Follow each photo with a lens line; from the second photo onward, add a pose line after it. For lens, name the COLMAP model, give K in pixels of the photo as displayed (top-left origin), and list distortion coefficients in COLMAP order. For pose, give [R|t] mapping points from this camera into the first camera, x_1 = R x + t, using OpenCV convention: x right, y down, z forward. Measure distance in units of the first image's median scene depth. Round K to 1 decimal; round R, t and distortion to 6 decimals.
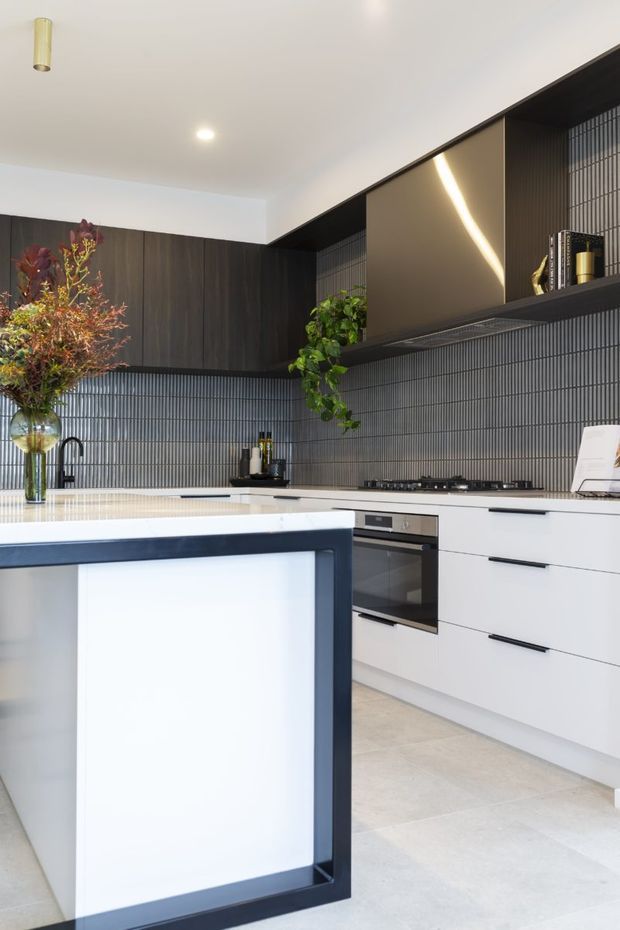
lens RADIAL K [[871.0, 0, 311.3], [0, 871.0, 460.5], [0, 0, 1]] dist [-0.041523, 0.000000]
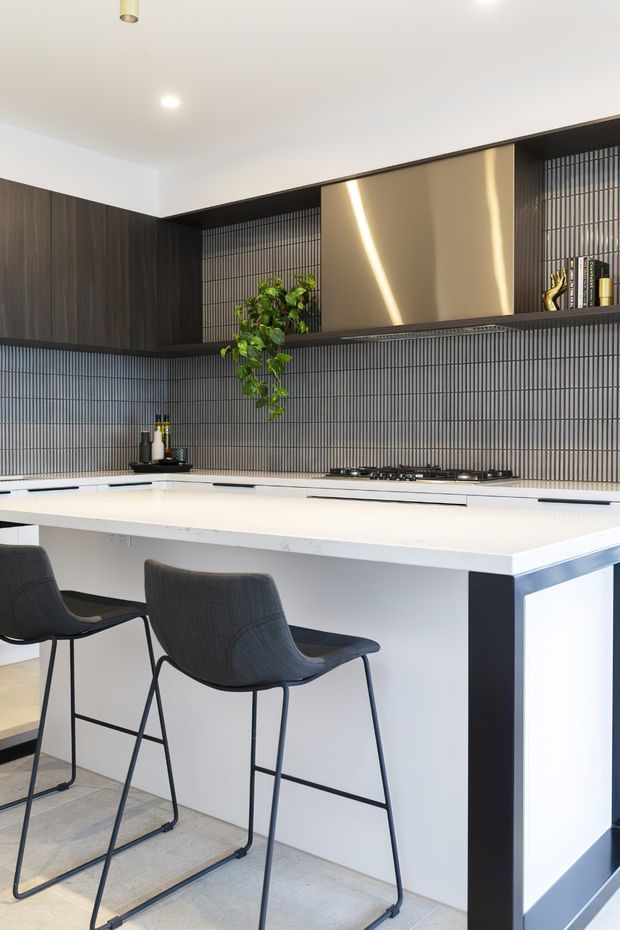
lens RADIAL K [[871.0, 0, 317.7], [0, 871.0, 469.9], [0, 0, 1]] dist [-0.041523, 0.000000]
pose [[0.906598, -0.013214, 0.421789, -0.360096], [-0.008301, 0.998758, 0.049134, -0.024420], [-0.421914, -0.048046, 0.905362, 0.063274]]
